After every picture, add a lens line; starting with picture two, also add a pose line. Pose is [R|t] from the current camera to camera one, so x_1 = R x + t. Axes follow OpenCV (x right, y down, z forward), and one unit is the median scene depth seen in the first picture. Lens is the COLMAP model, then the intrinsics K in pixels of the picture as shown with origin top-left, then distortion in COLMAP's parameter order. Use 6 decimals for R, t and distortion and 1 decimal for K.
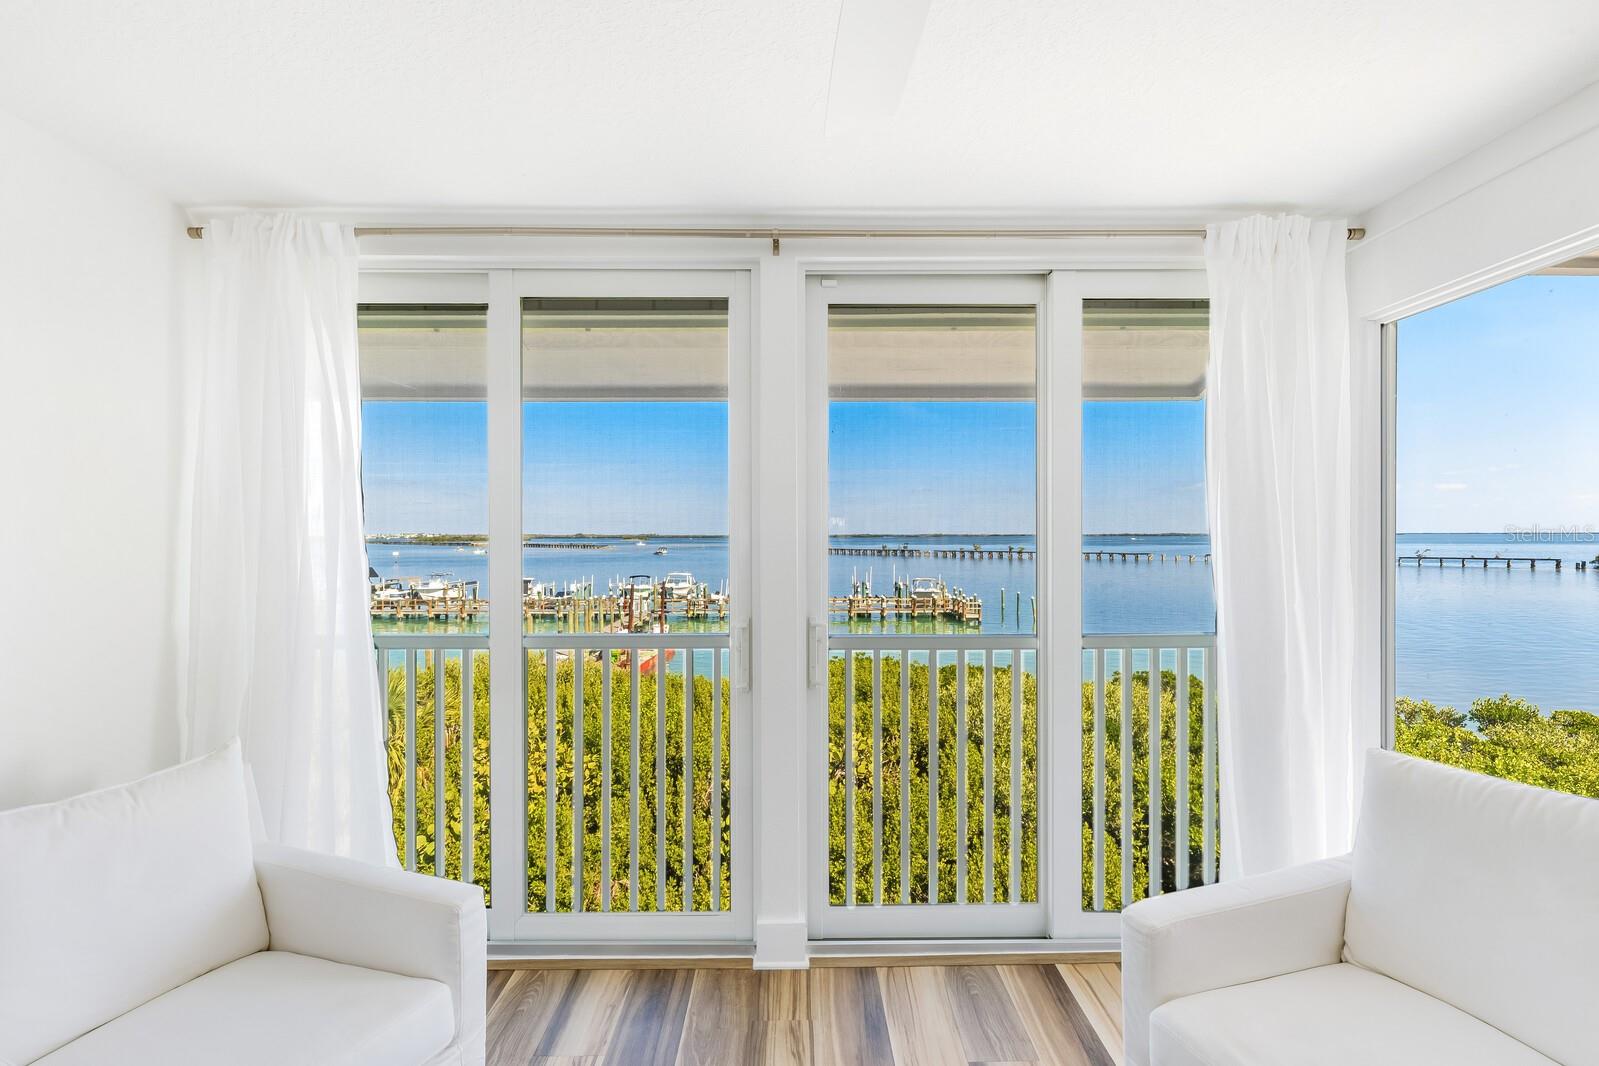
lens RADIAL K [[670.8, 0, 799.5], [0, 670.8, 533.0], [0, 0, 1]] dist [0.032382, 0.000296]
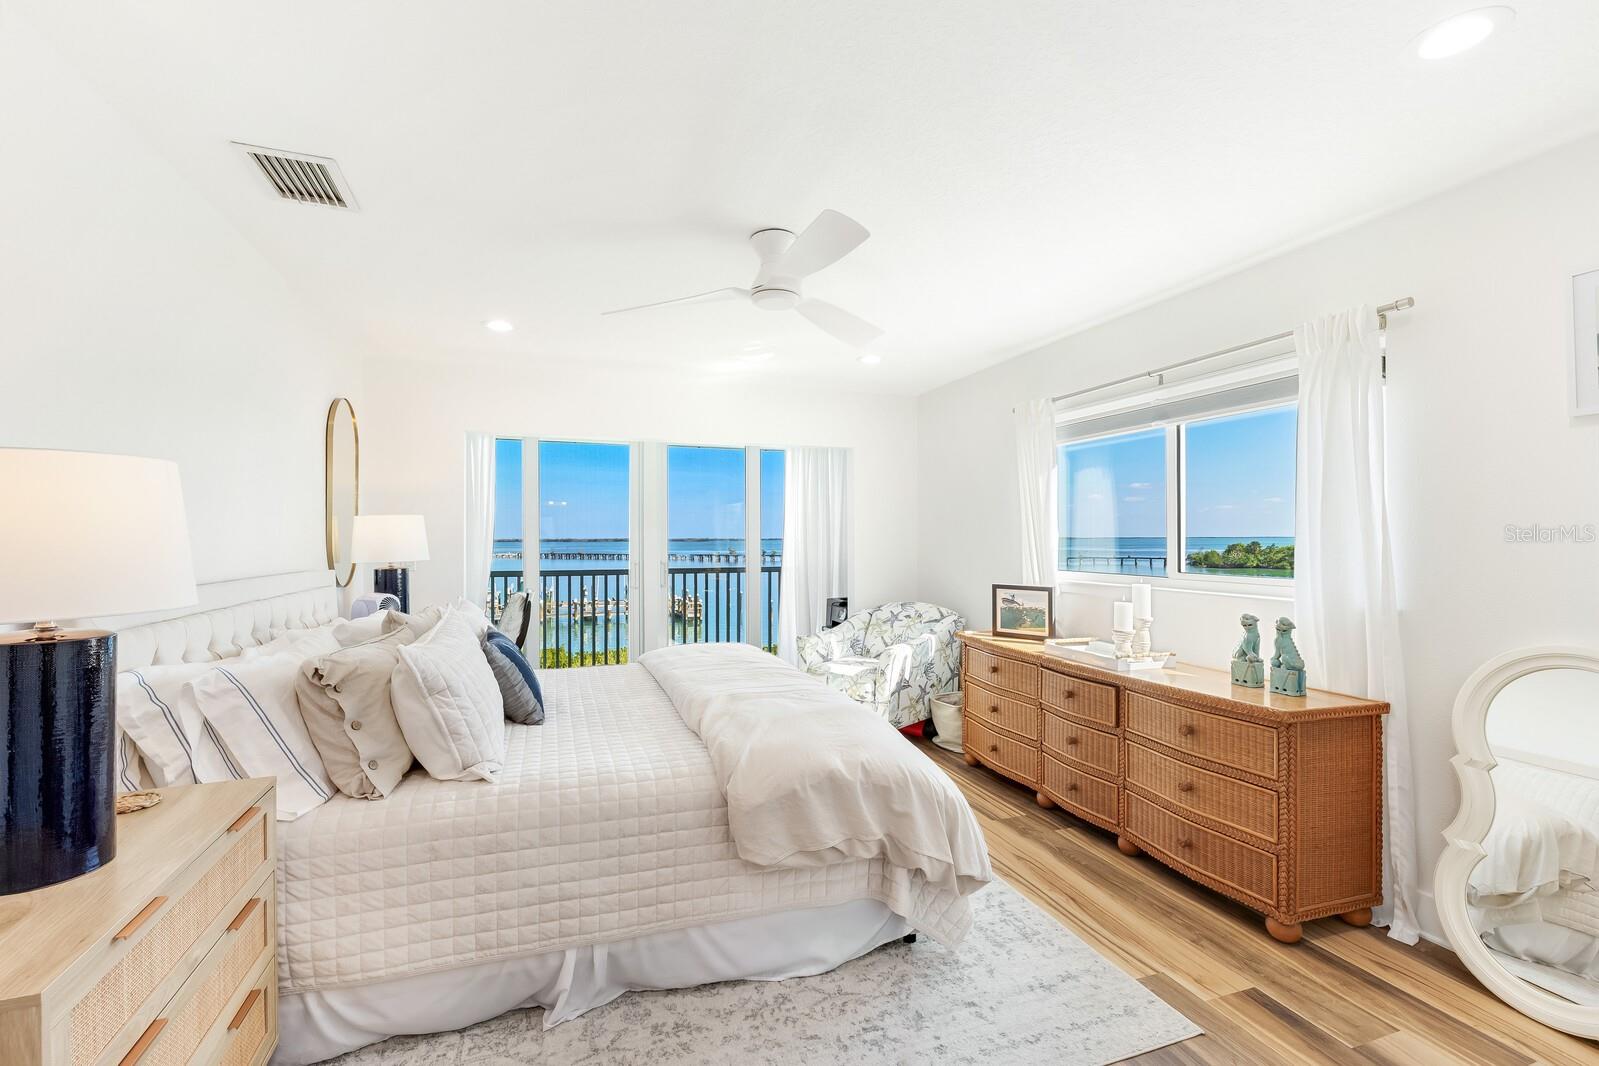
lens RADIAL K [[670.8, 0, 799.5], [0, 670.8, 533.0], [0, 0, 1]] dist [0.032382, 0.000296]
pose [[0.936418, 0.001874, 0.350881, -0.396547], [-0.000148, 0.999988, -0.004946, -0.005792], [-0.350886, 0.004580, 0.936407, -1.587479]]
